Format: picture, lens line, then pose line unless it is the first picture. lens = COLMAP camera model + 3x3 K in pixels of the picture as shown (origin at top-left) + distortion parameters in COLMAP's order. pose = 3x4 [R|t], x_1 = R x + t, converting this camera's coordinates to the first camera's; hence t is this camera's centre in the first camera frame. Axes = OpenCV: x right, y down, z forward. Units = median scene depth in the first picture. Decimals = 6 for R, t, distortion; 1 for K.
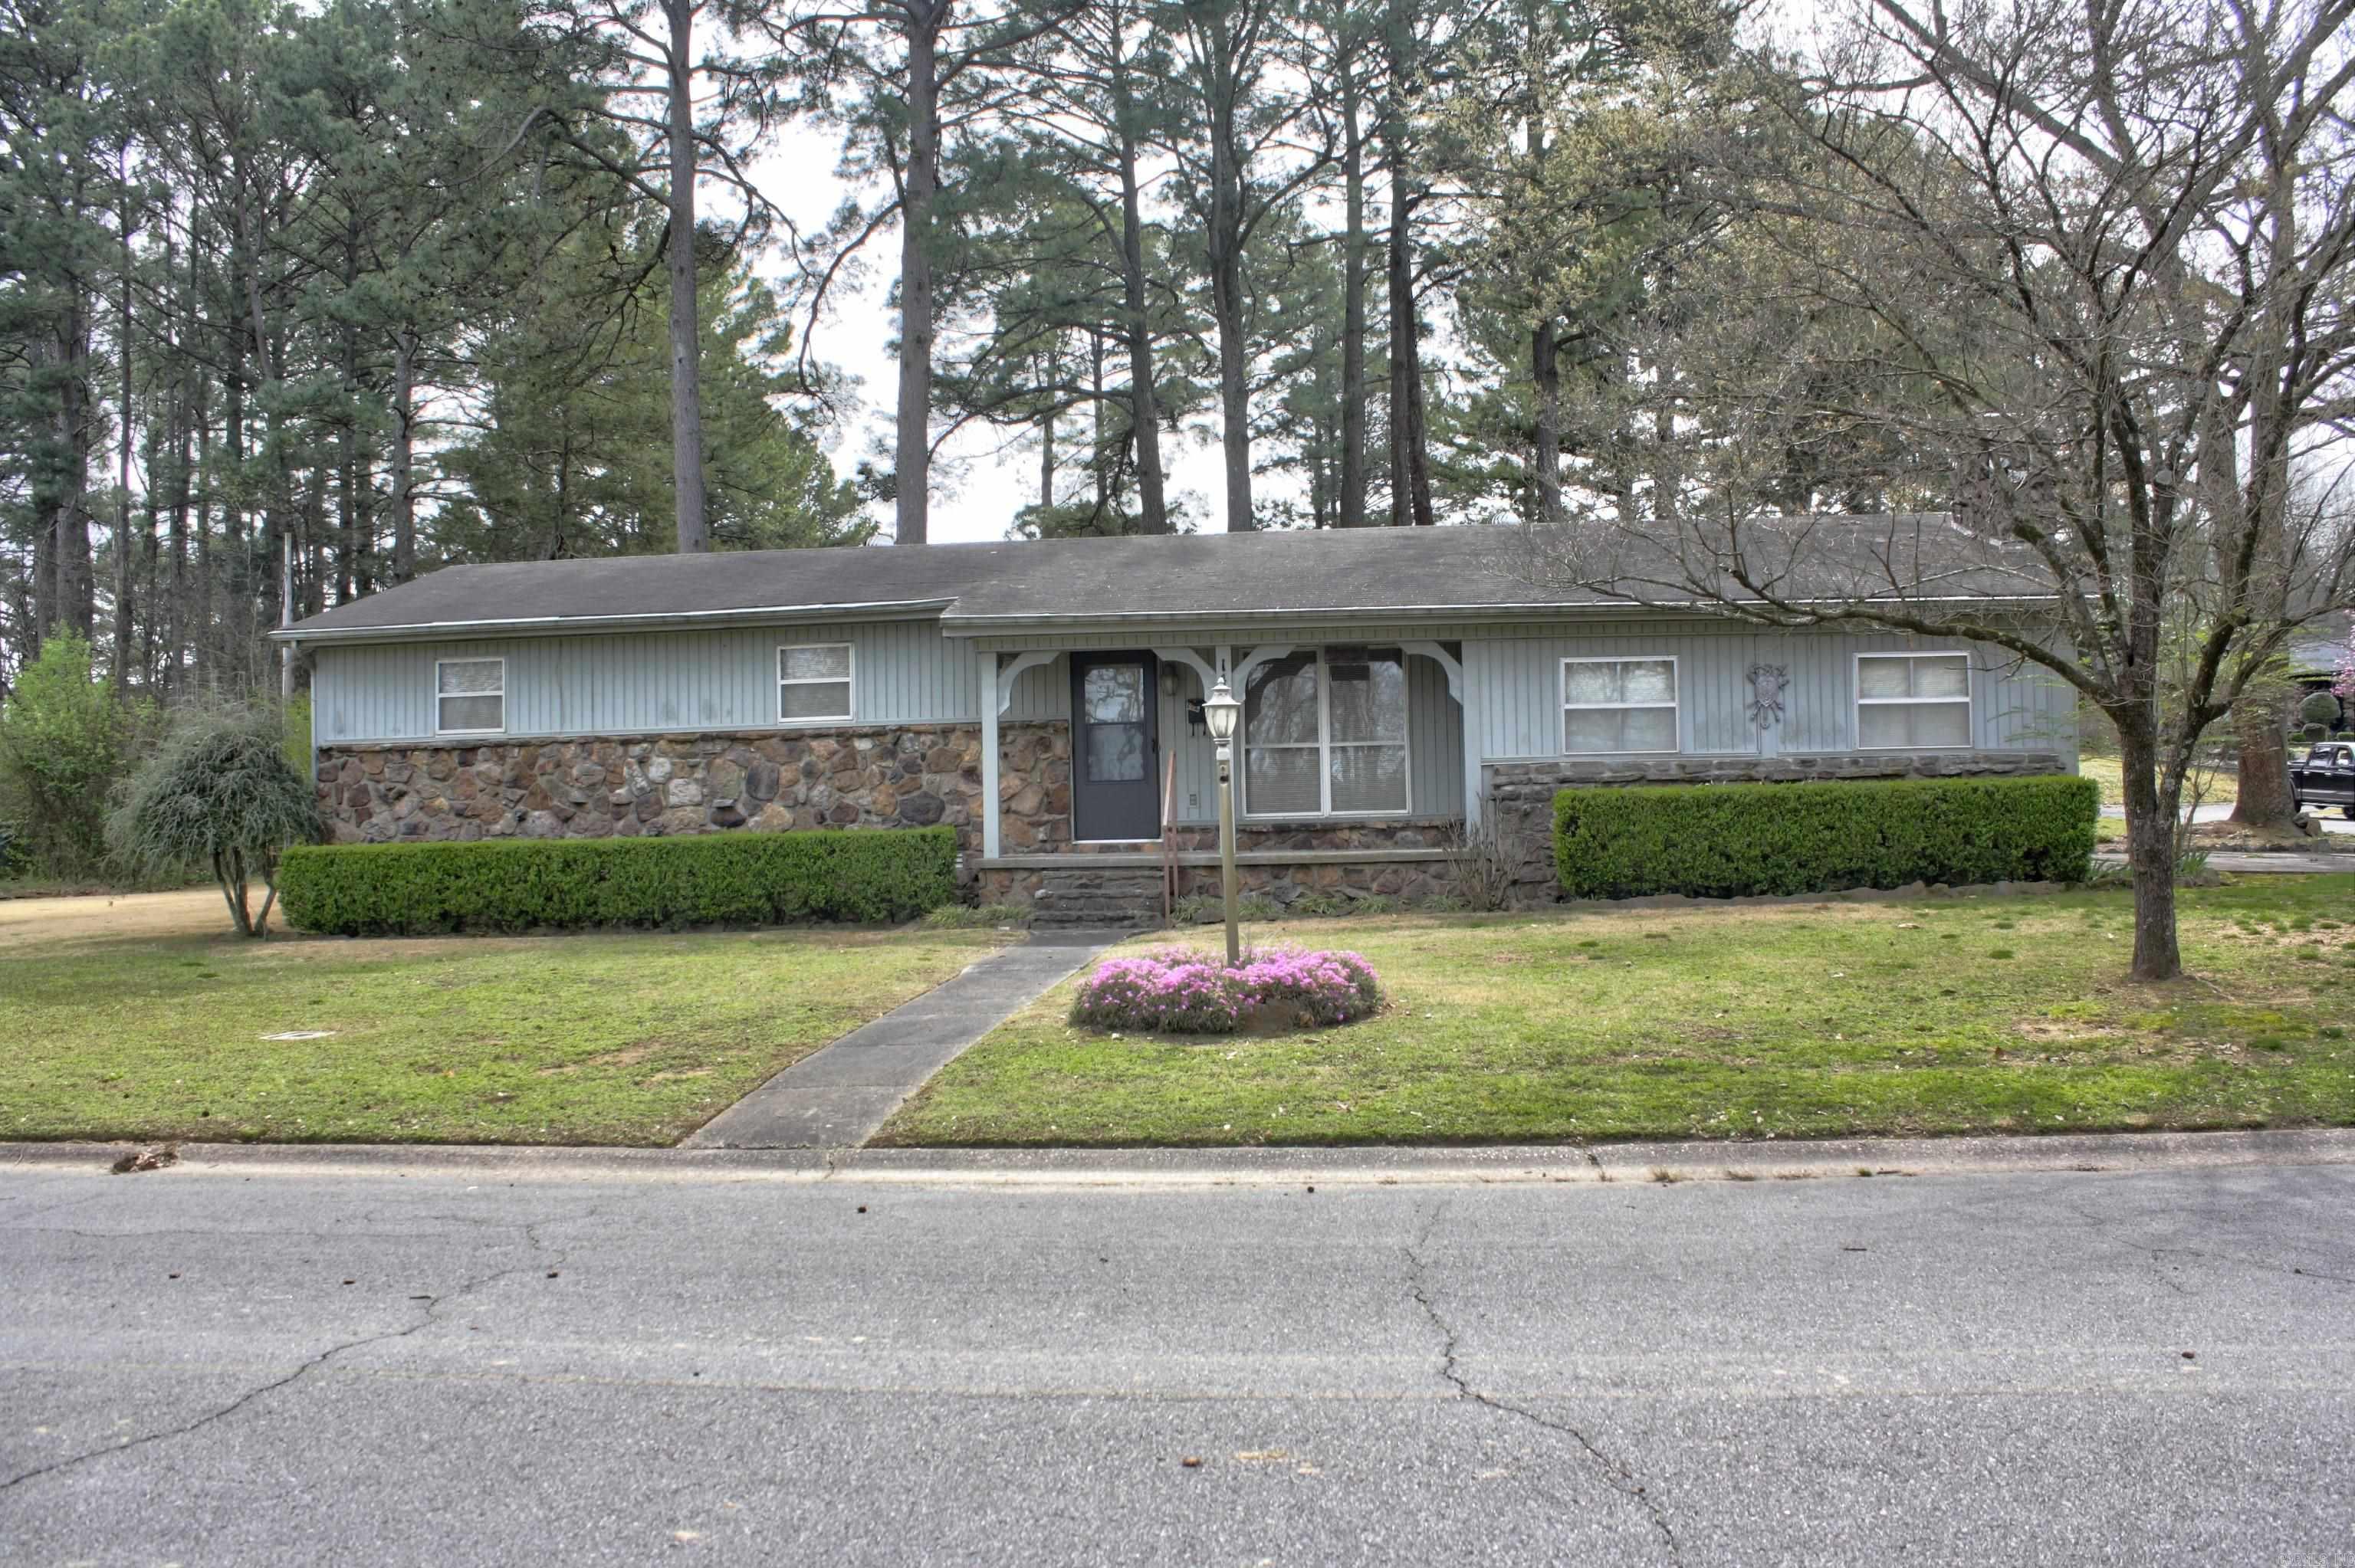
lens RADIAL K [[1958.4, 0, 1180.7], [0, 1958.4, 794.7], [0, 0, 1]] dist [-0.167047, 0.145437]
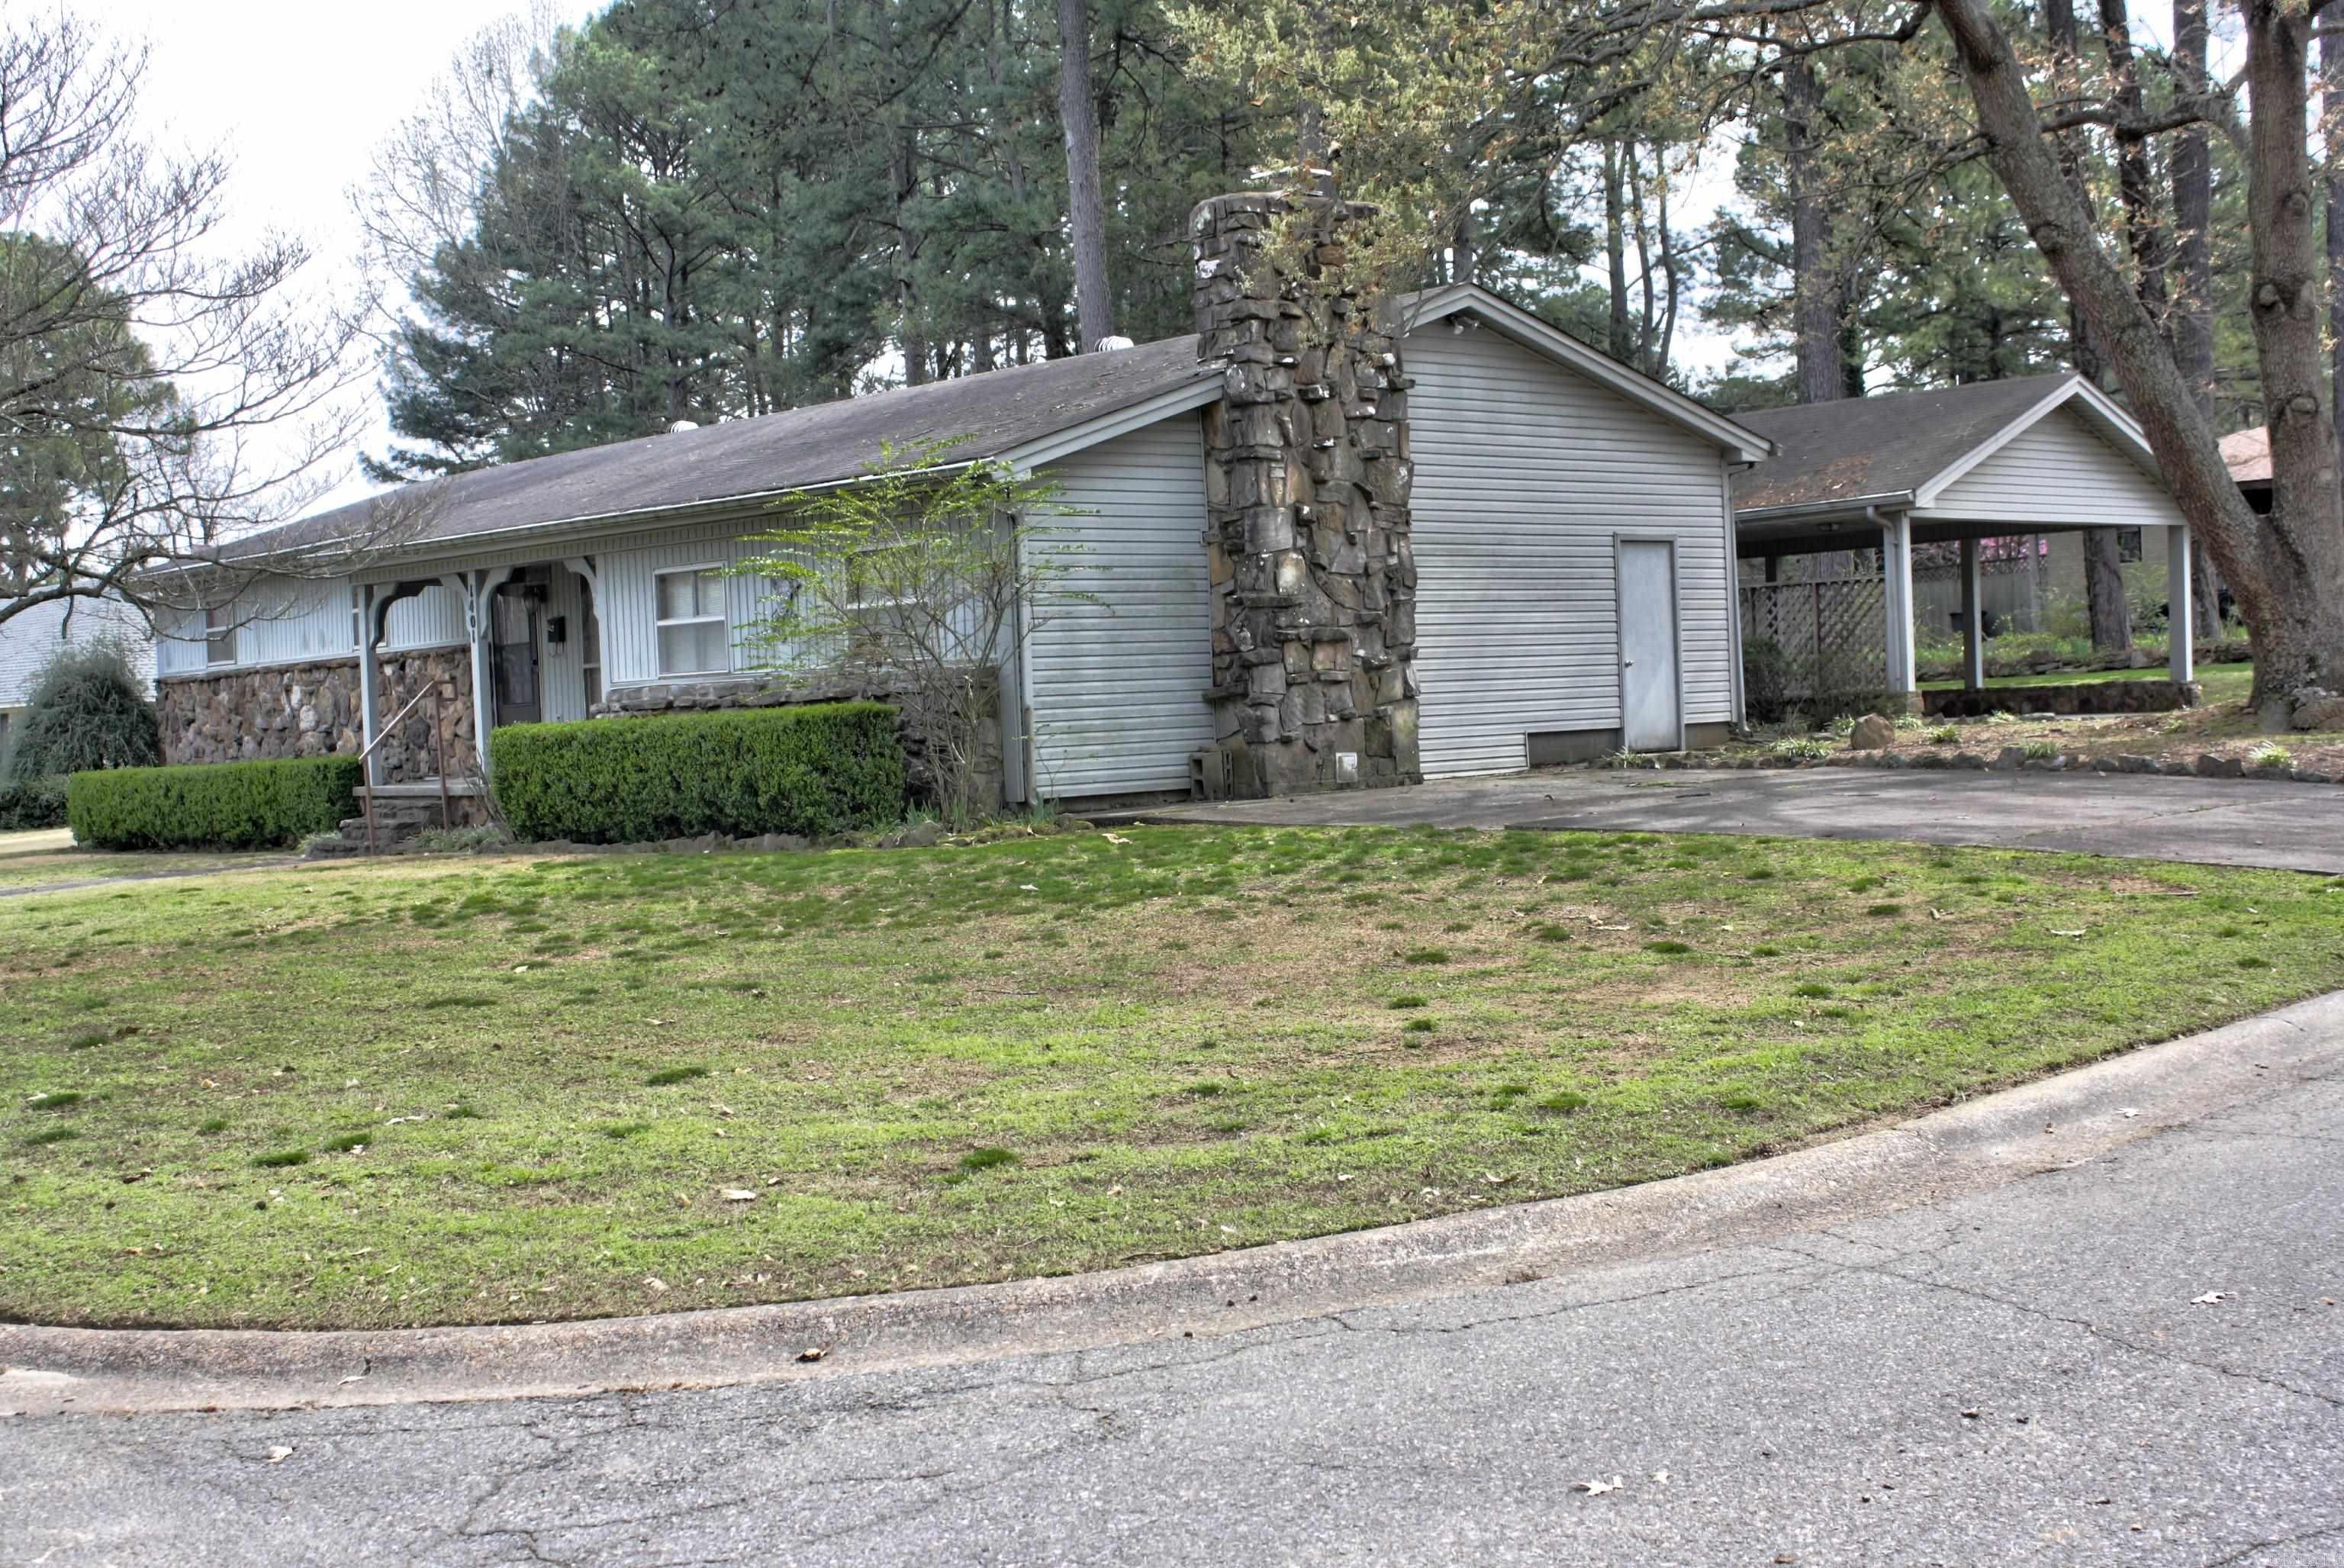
lens RADIAL K [[2746.2, 0, 1172.8], [0, 2746.2, 785.5], [0, 0, 1]] dist [-0.124409, 0.000000]
pose [[0.750596, 0.005913, -0.660735, 1.090069], [0.043958, 0.997298, 0.058862, -0.031355], [0.659298, -0.073226, 0.748307, 0.194179]]
